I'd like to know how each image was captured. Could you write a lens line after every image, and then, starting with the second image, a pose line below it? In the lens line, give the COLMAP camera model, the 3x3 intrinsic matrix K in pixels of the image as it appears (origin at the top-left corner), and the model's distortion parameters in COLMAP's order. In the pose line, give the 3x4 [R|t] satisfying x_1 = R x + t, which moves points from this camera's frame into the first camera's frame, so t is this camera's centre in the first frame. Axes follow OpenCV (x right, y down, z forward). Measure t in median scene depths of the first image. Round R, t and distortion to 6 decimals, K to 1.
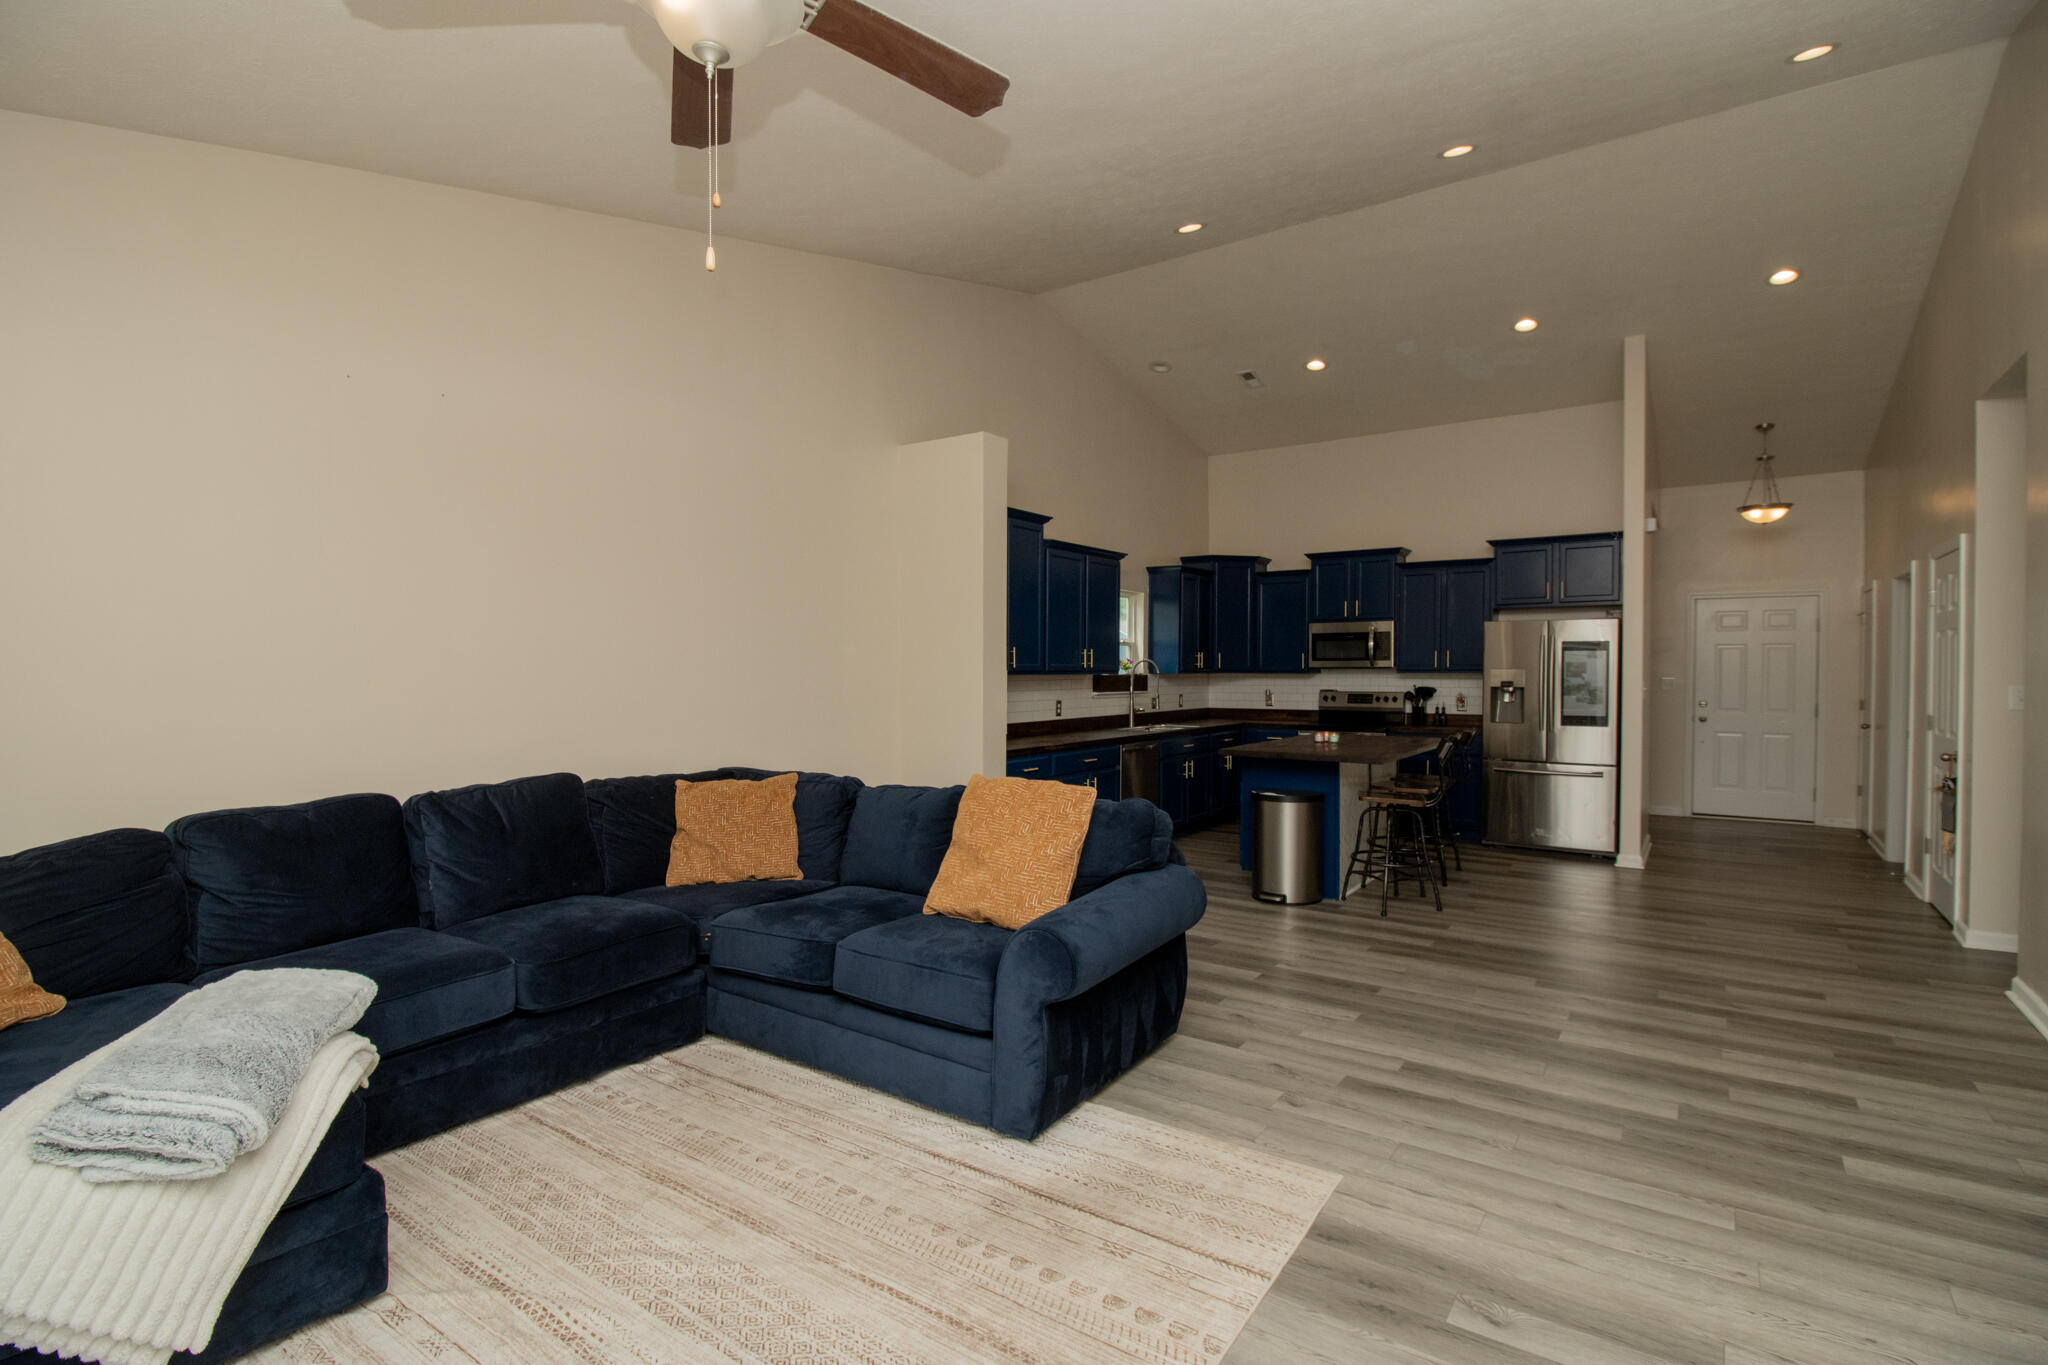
lens RADIAL K [[987.0, 0, 1024.0], [0, 987.0, 682.5], [0, 0, 1]] dist [0.001613, -0.000367]
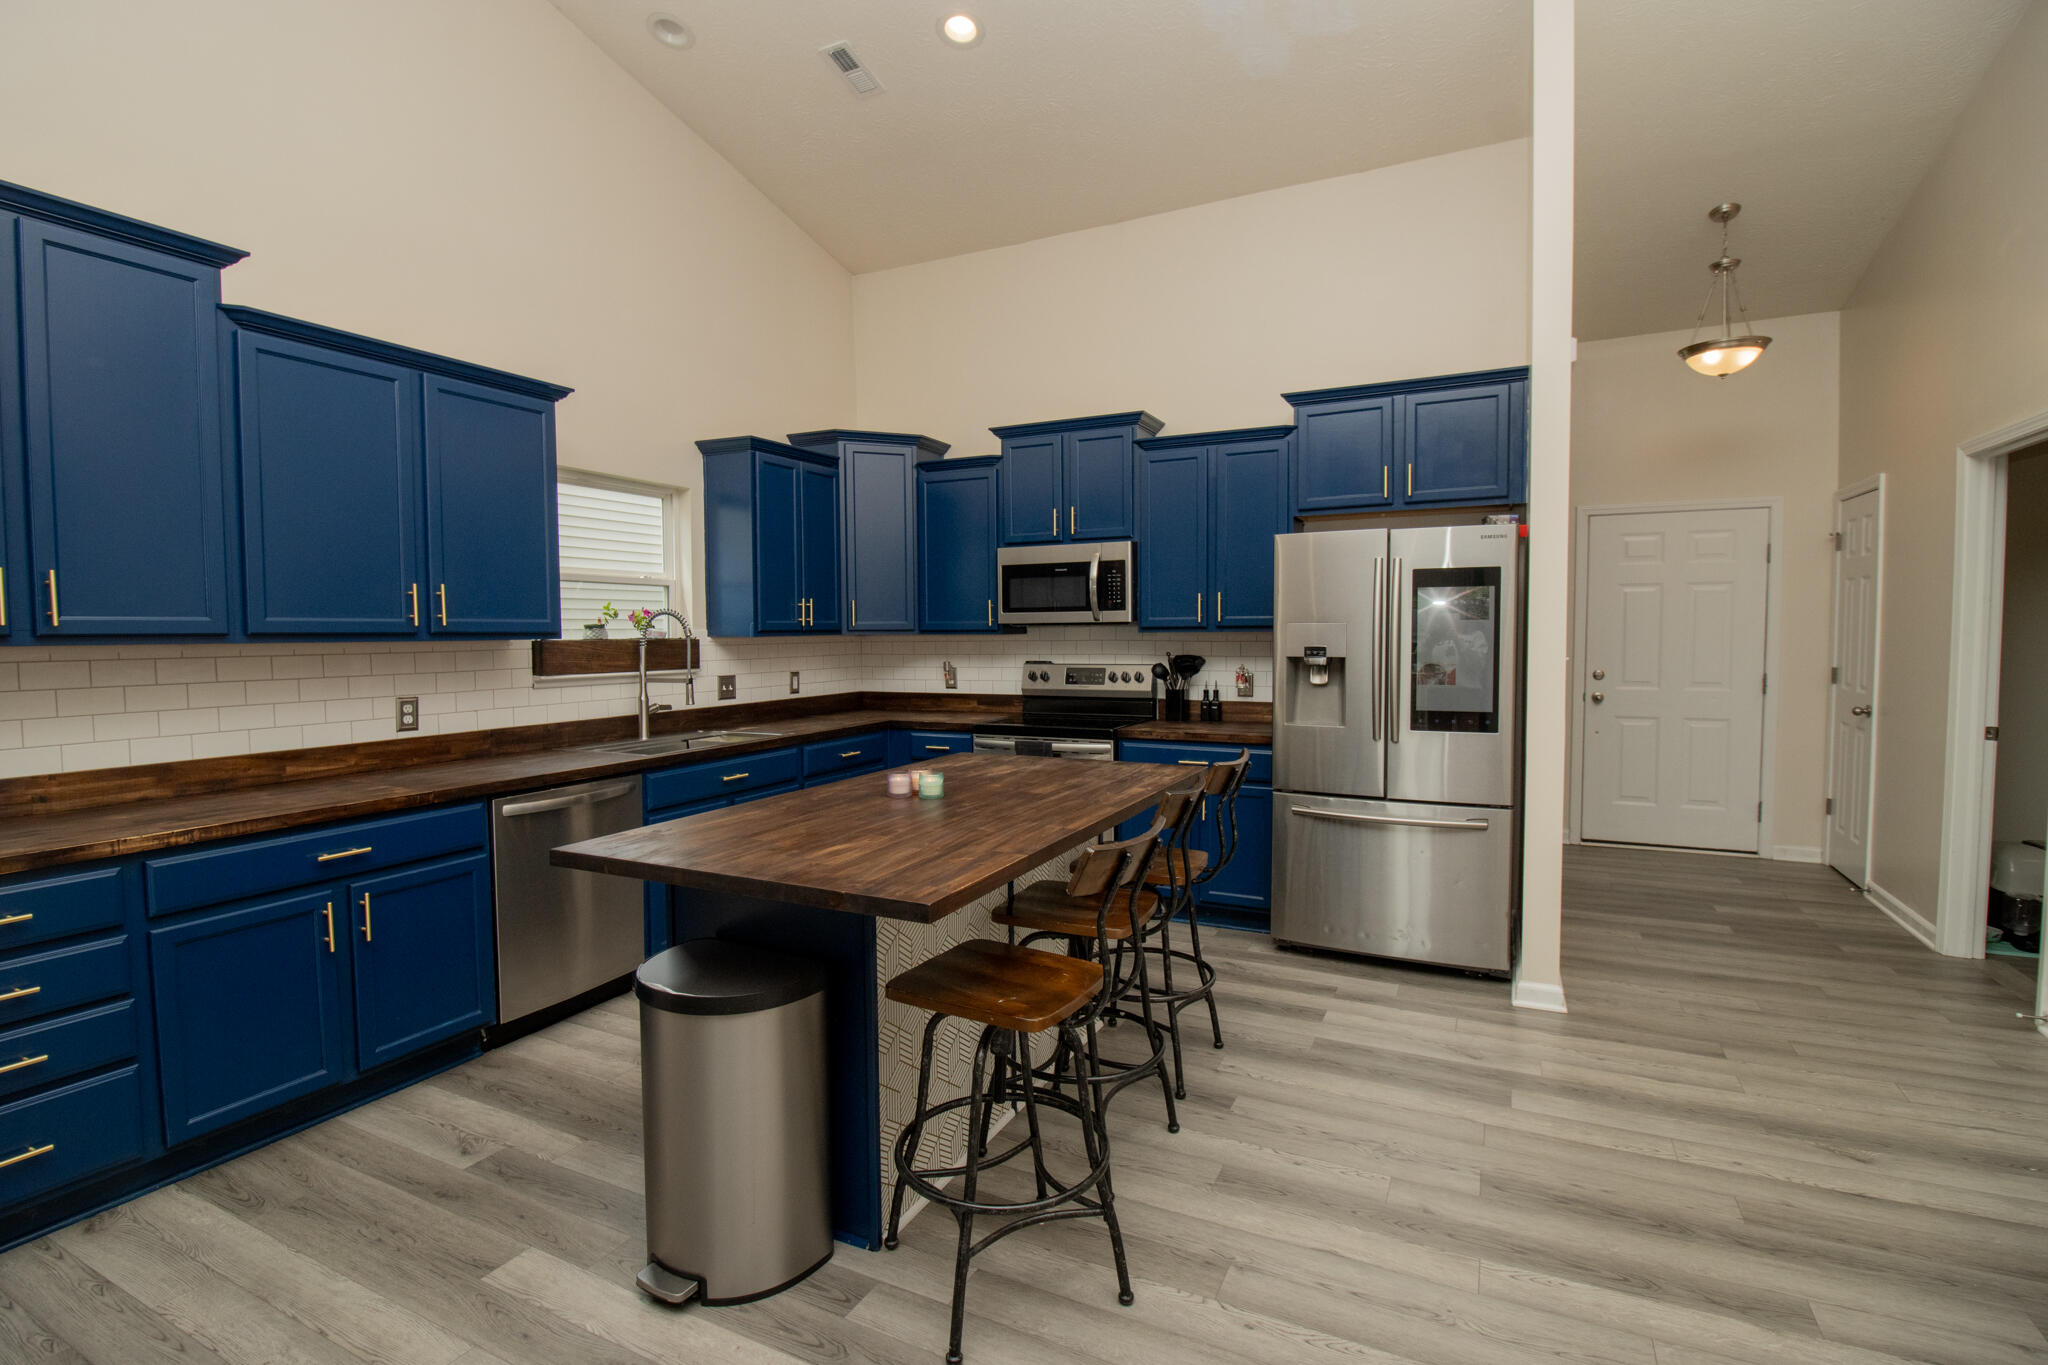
lens RADIAL K [[962.5, 0, 1024.0], [0, 962.5, 682.5], [0, 0, 1]] dist [-0.008665, -0.000630]
pose [[0.988894, -0.016441, 0.147713, 0.233805], [0.010785, 0.999181, 0.039009, -0.003061], [-0.148233, -0.036982, 0.988261, 0.464260]]
